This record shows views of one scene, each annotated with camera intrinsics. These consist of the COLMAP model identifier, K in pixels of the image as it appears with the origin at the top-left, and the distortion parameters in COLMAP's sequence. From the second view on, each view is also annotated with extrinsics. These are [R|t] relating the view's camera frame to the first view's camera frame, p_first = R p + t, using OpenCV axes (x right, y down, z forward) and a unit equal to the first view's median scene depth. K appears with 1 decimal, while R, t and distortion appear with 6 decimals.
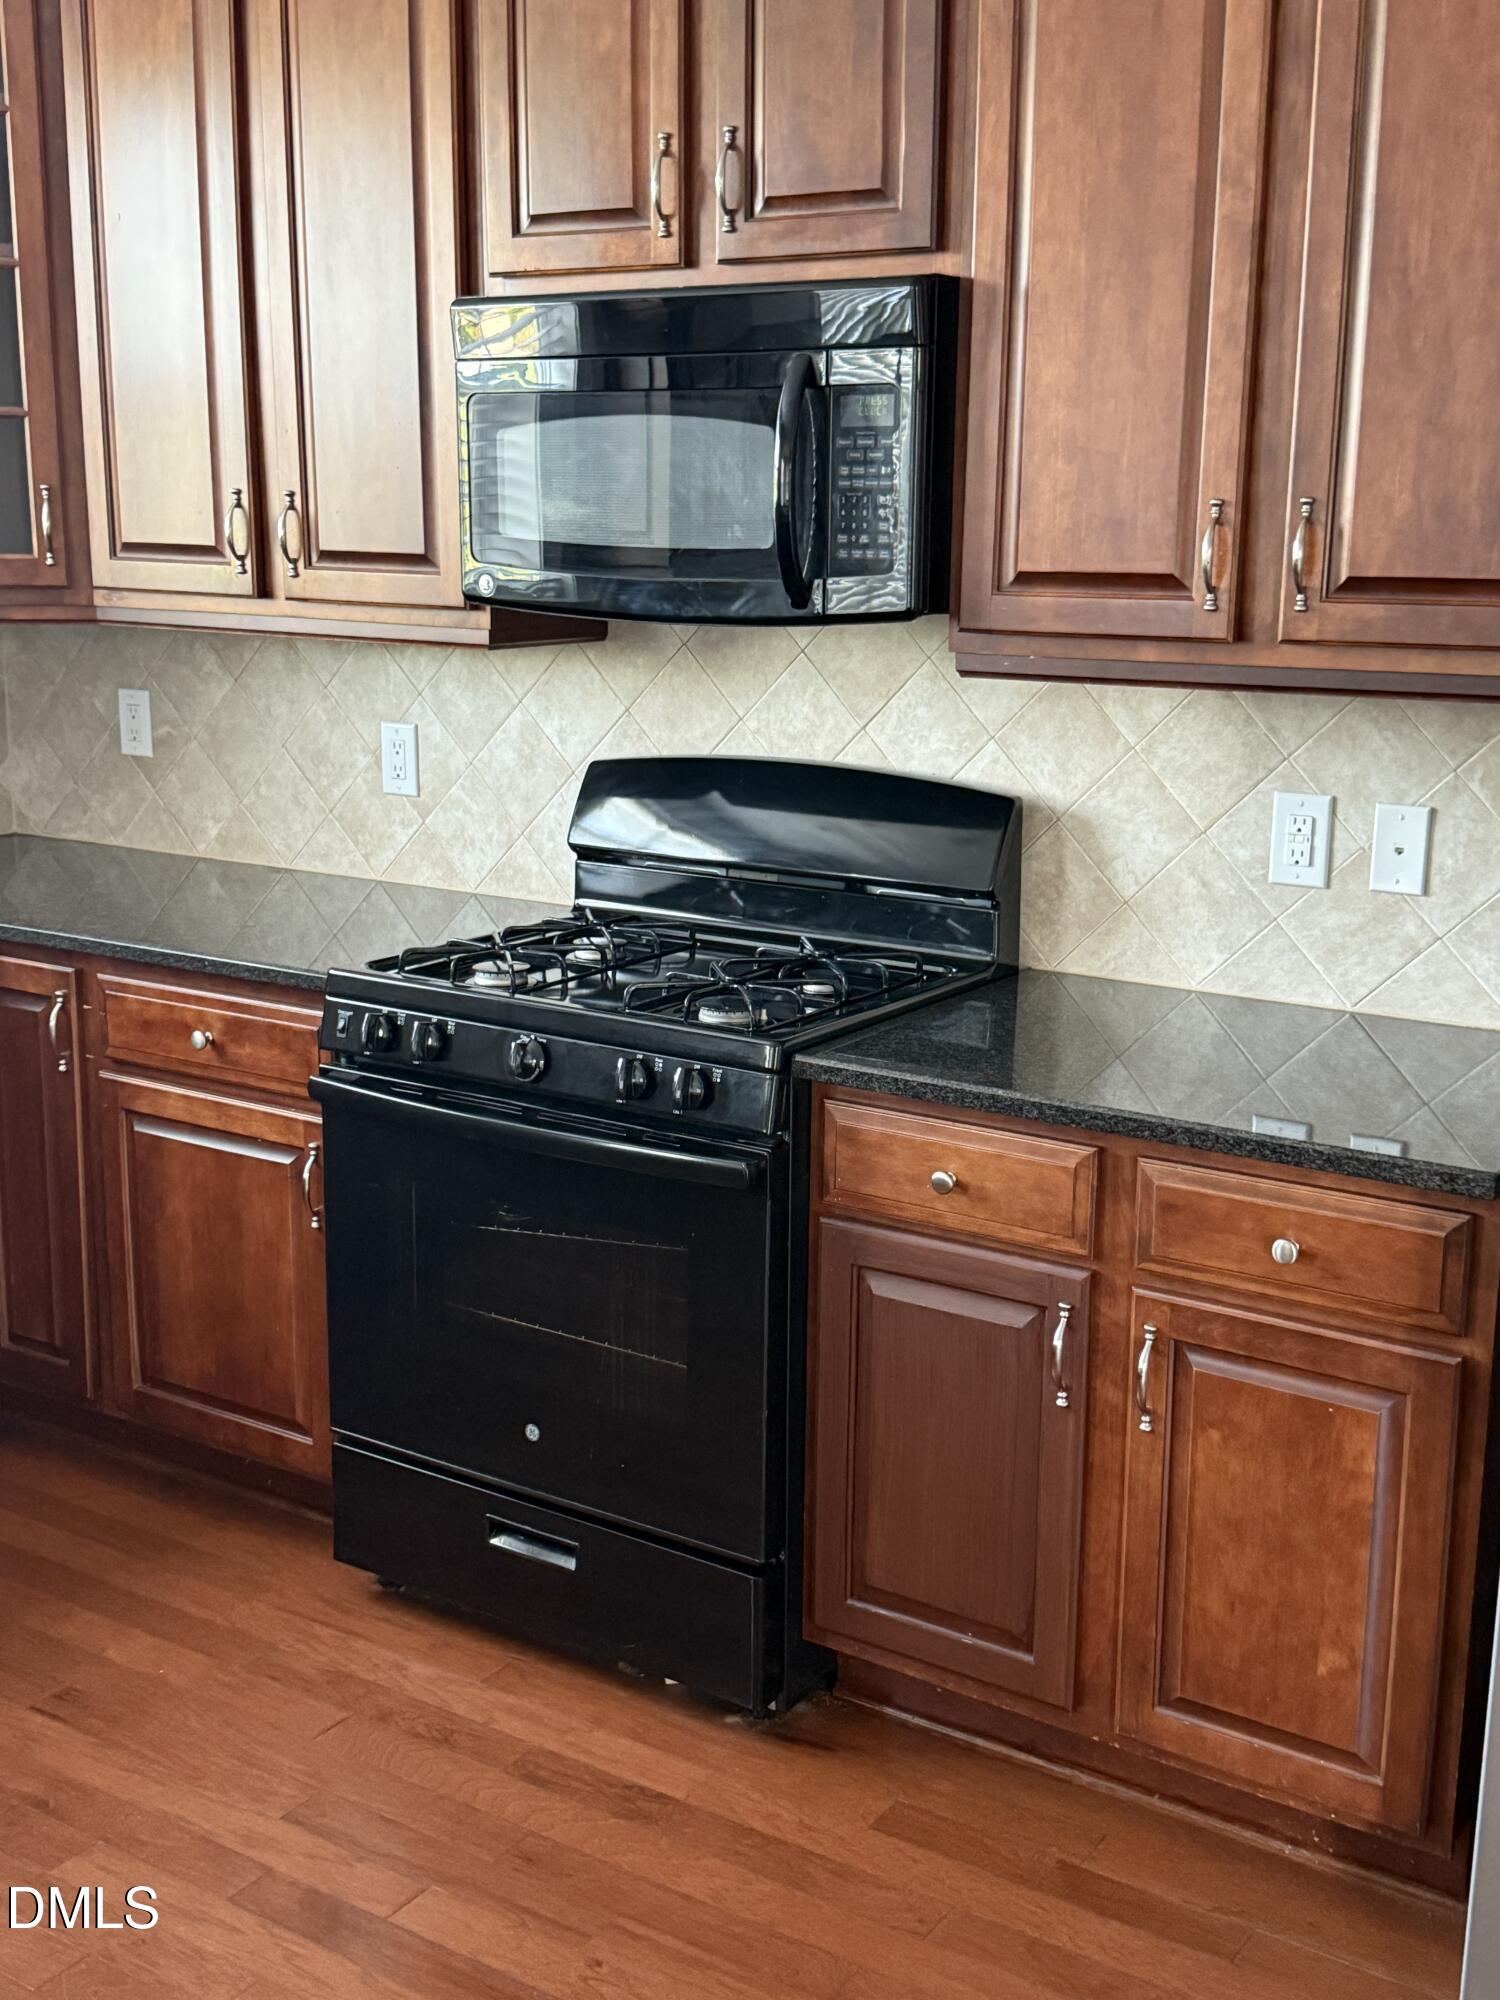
lens RADIAL K [[2292.4, 0, 748.6], [0, 2292.4, 1020.7], [0, 0, 1]] dist [0.100564, 0.000000]
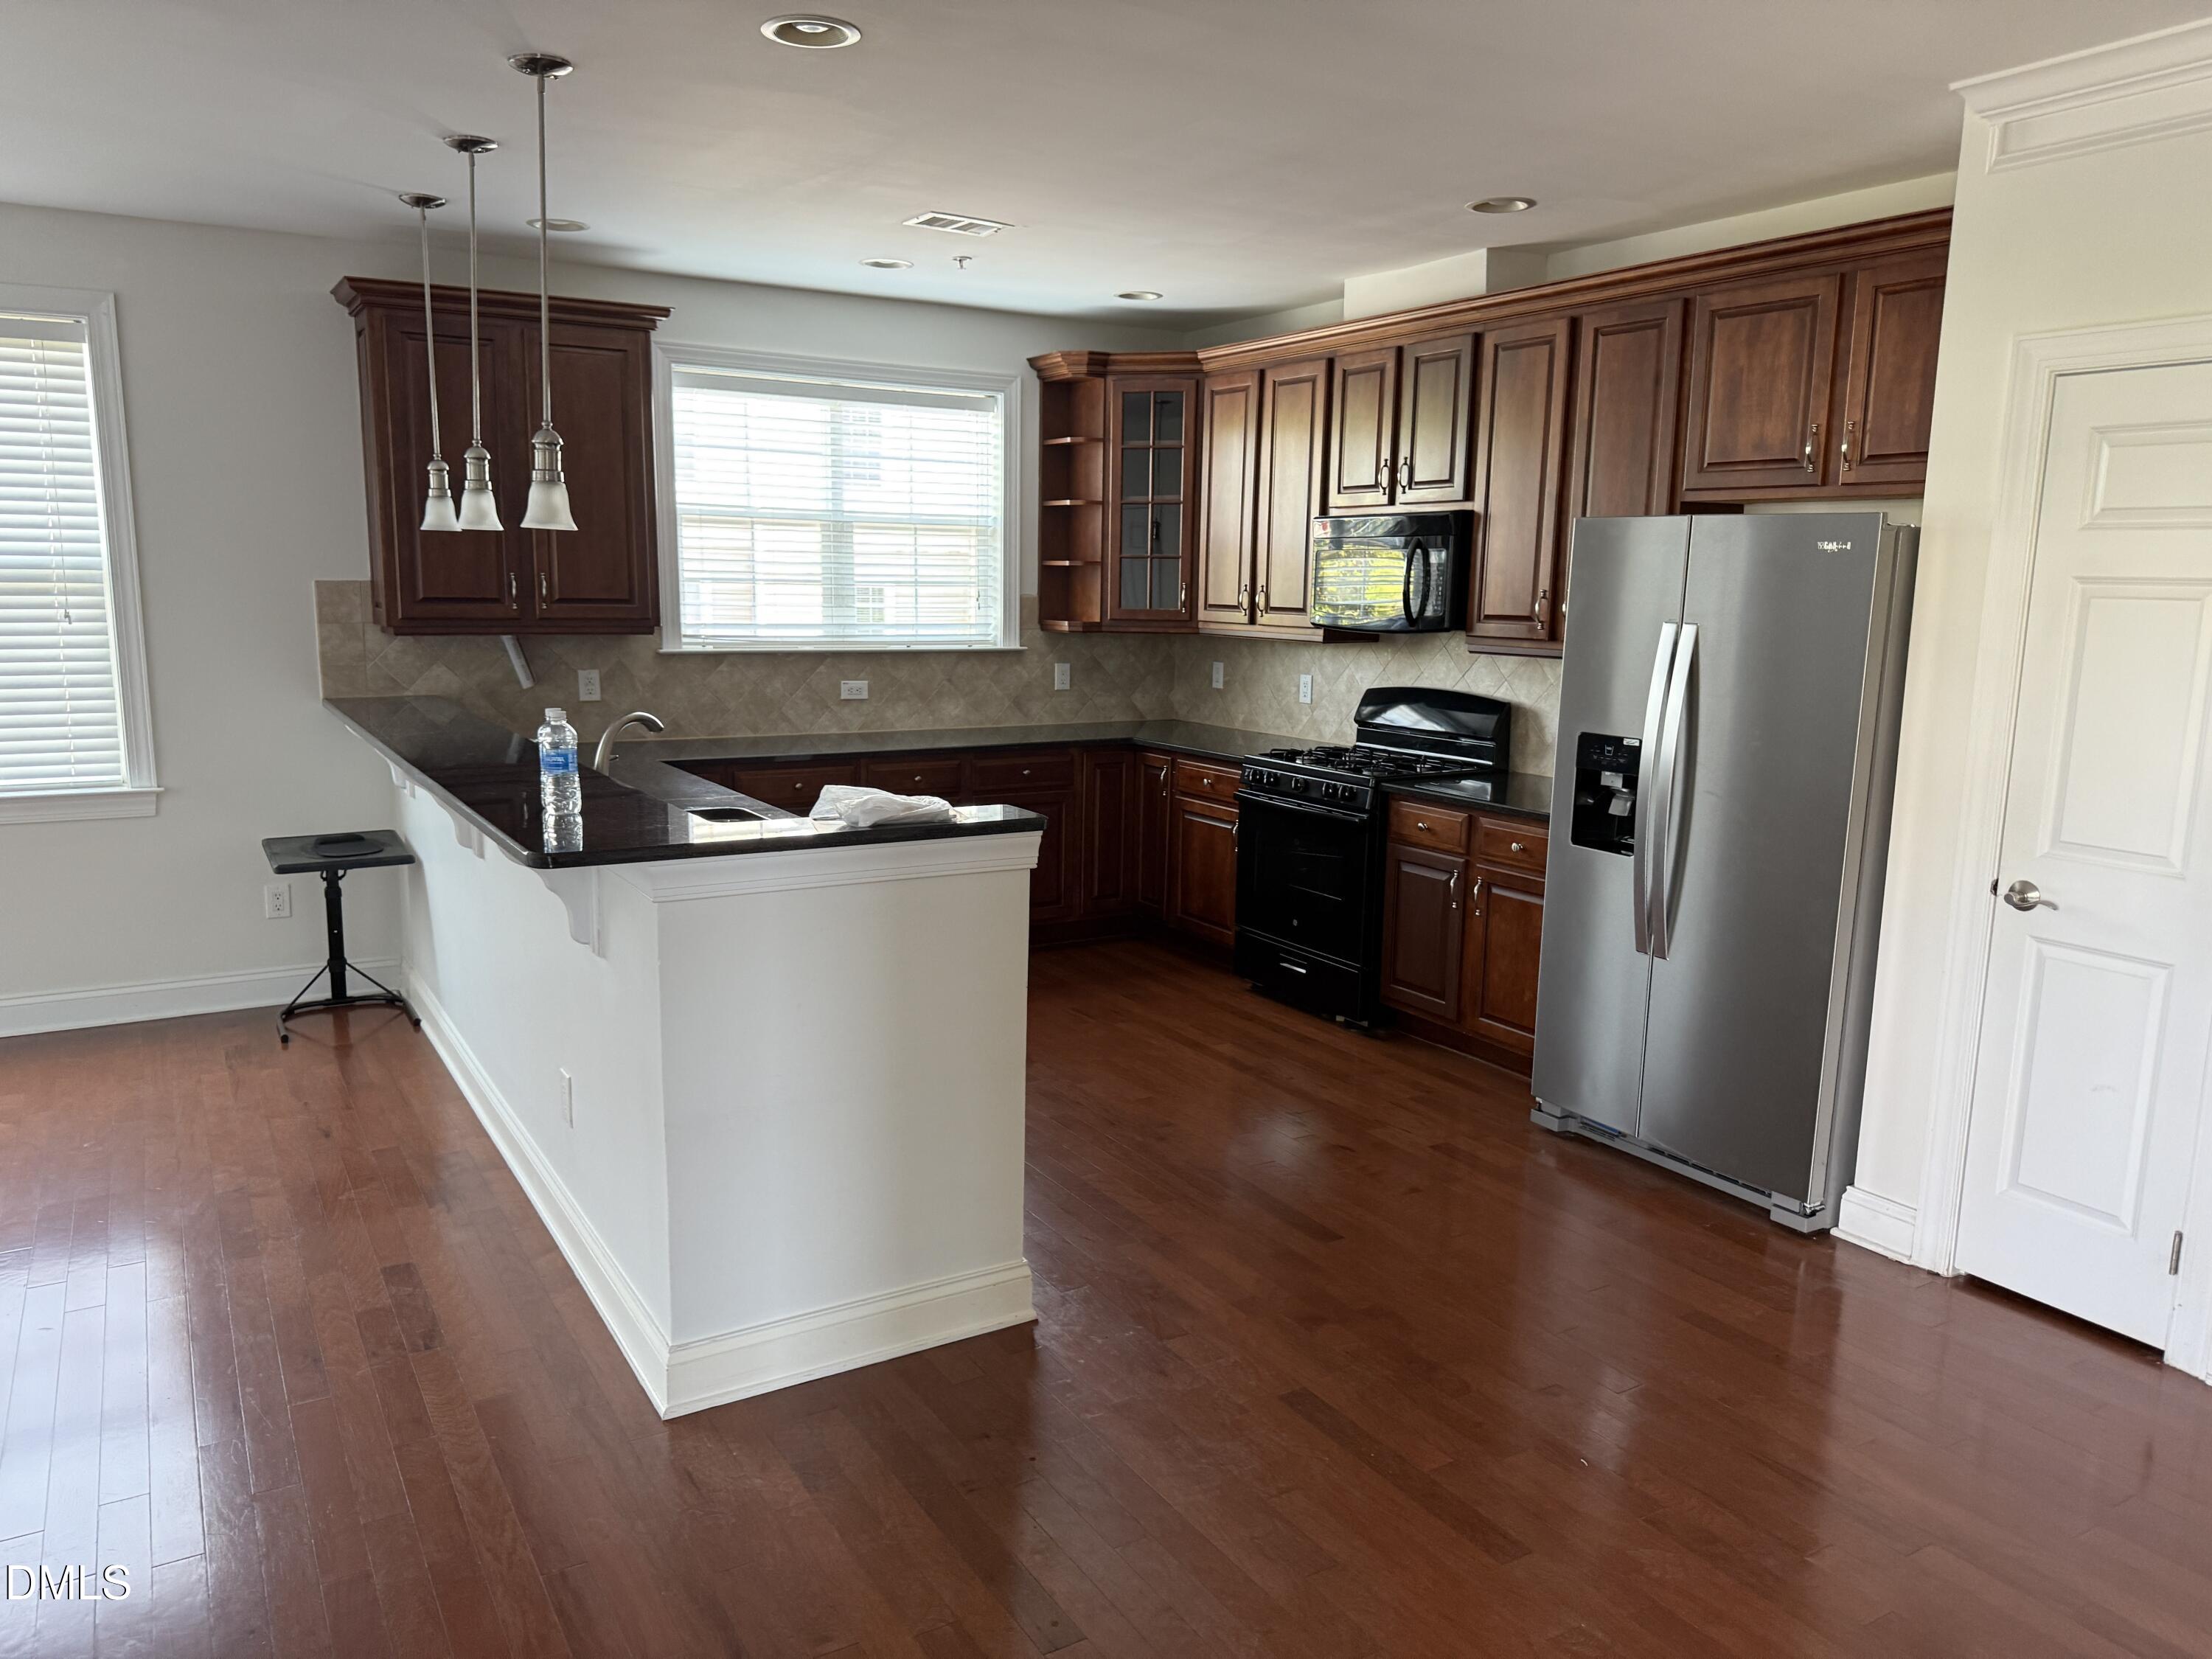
lens RADIAL K [[1560.1, 0, 1117.2], [0, 1560.1, 834.2], [0, 0, 1]] dist [0.015220, -0.027931]
pose [[0.910516, 0.067961, -0.407850, 0.423417], [-0.093594, 0.994673, -0.043203, 0.158378], [0.402741, 0.077509, 0.912026, -0.724756]]
